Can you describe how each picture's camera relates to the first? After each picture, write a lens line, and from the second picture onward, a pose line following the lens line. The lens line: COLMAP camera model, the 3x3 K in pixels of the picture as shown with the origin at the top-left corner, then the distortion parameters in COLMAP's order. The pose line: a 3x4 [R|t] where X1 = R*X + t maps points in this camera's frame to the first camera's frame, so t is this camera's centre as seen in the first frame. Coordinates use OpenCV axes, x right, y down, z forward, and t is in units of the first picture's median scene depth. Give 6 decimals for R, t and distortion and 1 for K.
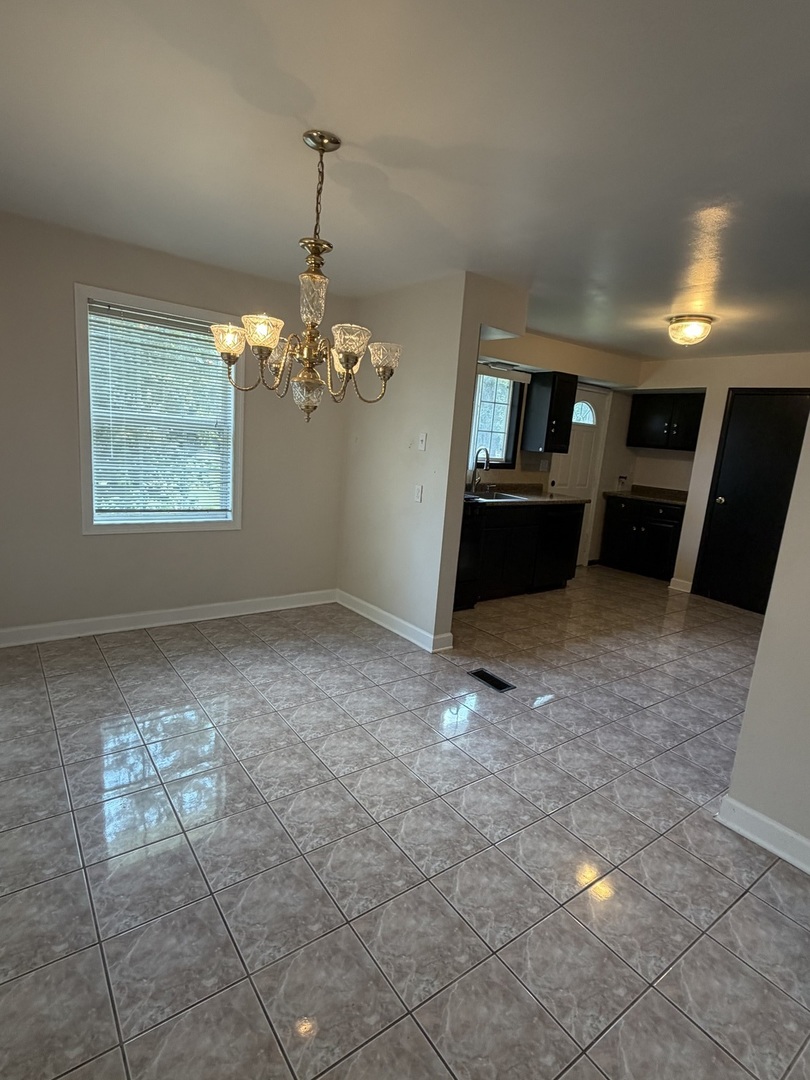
lens RADIAL K [[551.0, 0, 403.9], [0, 551.0, 533.5], [0, 0, 1]] dist [0.000676, -0.002066]
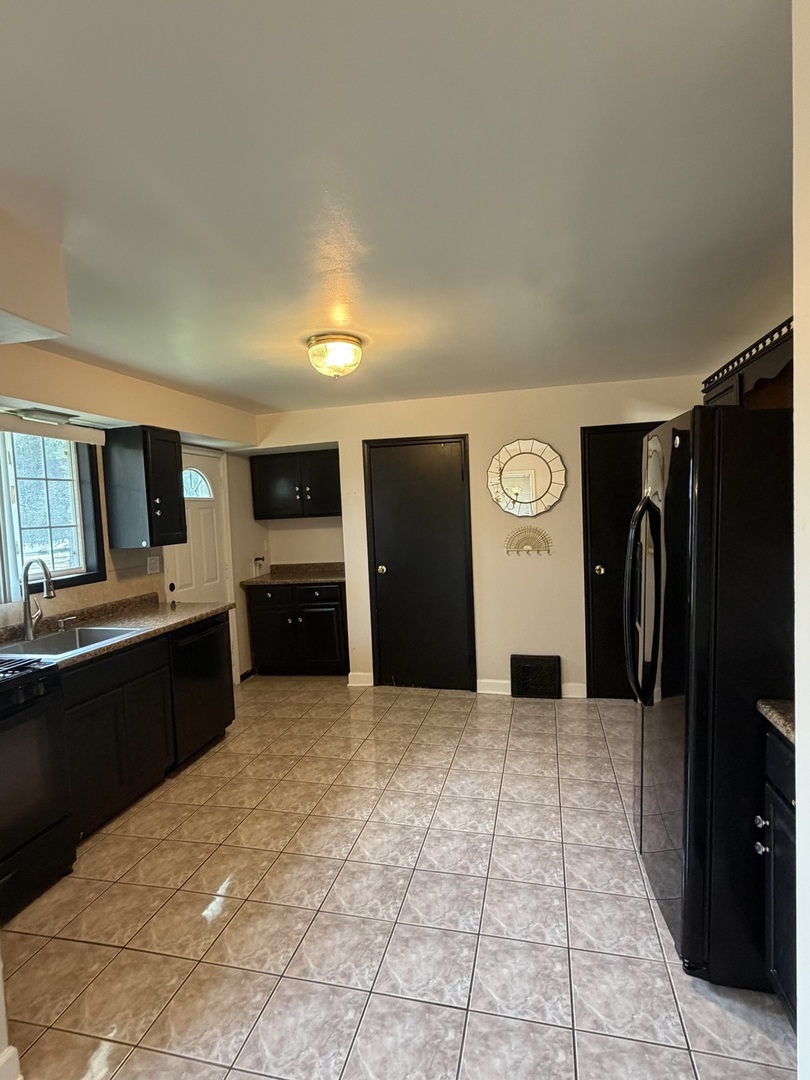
lens RADIAL K [[551.0, 0, 409.7], [0, 551.0, 539.2], [0, 0, 1]] dist [0.000676, -0.002066]
pose [[0.753330, -0.148914, 0.640561, 0.069203], [0.223053, 0.974147, -0.035857, -0.064100], [-0.618661, 0.169891, 0.767070, 0.307785]]
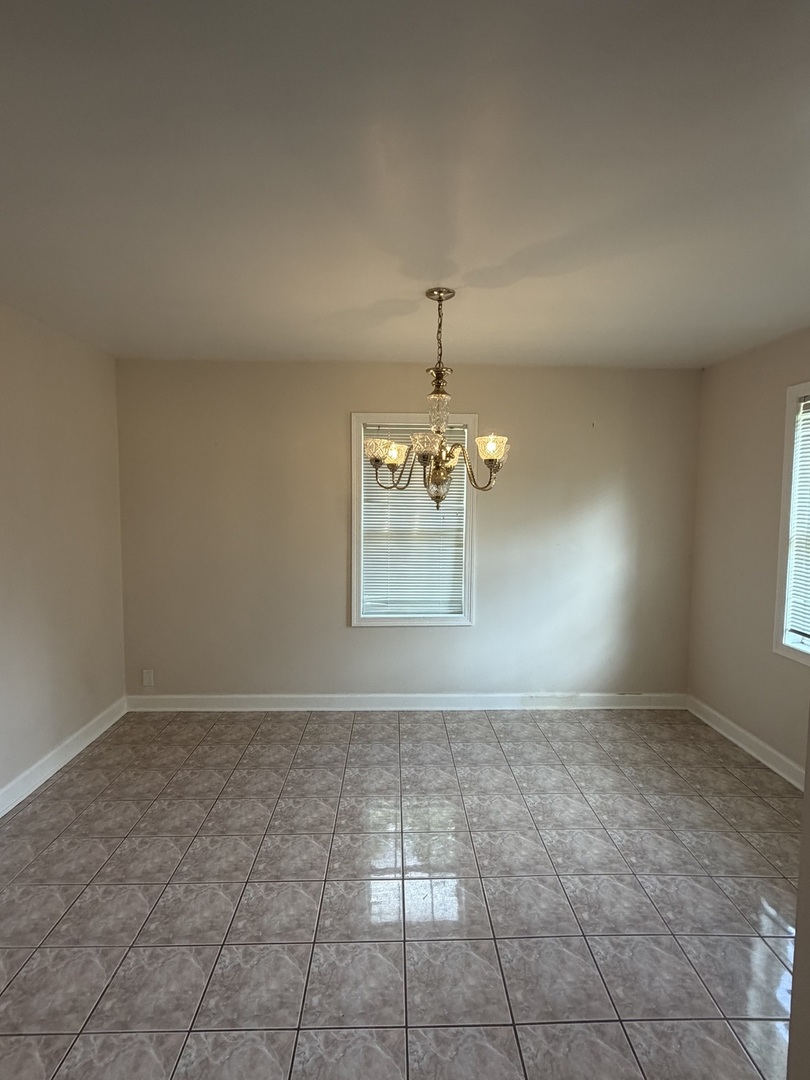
lens RADIAL K [[551.0, 0, 392.8], [0, 551.0, 550.6], [0, 0, 1]] dist [0.000676, -0.002066]
pose [[-0.586232, -0.016901, -0.809967, 0.548535], [-0.204194, 0.970587, 0.127538, -0.155938], [0.783988, 0.240158, -0.572440, 1.059398]]
